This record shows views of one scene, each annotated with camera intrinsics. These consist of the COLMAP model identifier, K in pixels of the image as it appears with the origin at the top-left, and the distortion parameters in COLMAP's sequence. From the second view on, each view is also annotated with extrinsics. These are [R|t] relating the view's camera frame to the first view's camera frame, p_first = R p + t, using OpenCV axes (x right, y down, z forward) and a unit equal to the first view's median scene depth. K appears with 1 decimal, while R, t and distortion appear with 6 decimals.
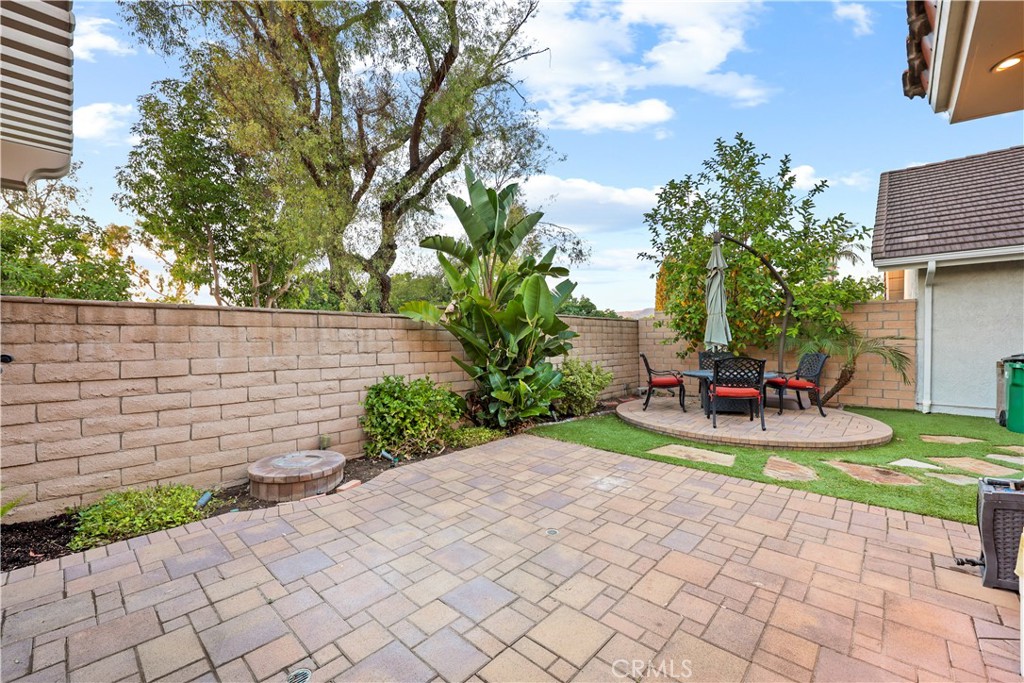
lens RADIAL K [[411.2, 0, 512.0], [0, 411.2, 341.5], [0, 0, 1]] dist [0.001343, 0.000218]
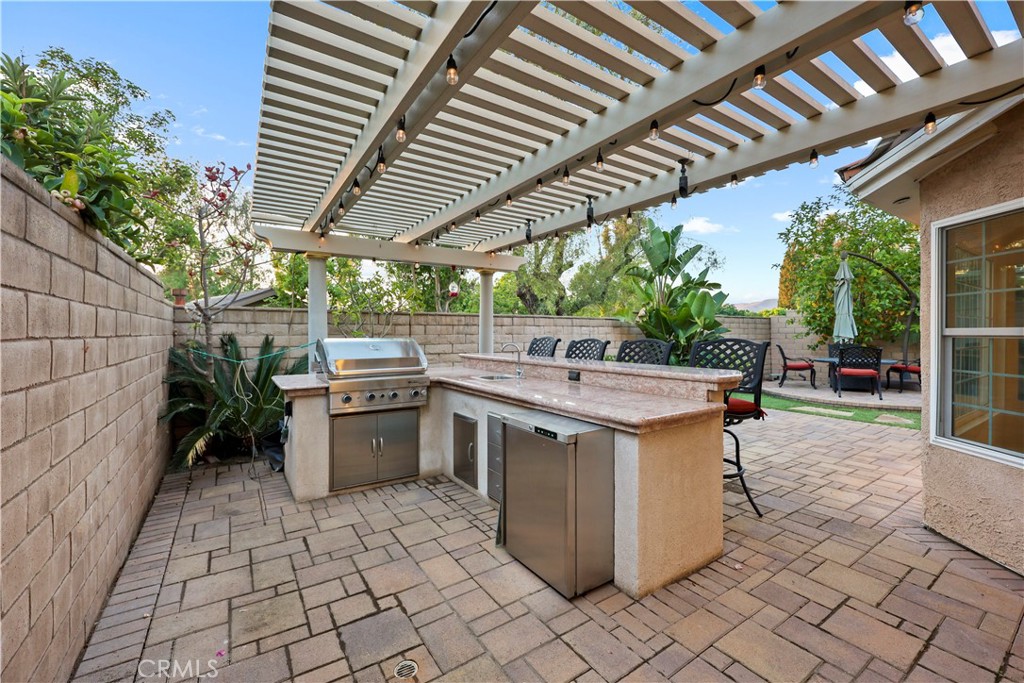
lens RADIAL K [[414.5, 0, 510.2], [0, 414.5, 333.5], [0, 0, 1]] dist [0.000355, -0.000002]
pose [[0.971967, 0.003523, -0.235090, -0.248513], [-0.004592, 0.999981, -0.004001, 0.003874], [0.235072, 0.004969, 0.971965, -0.592934]]
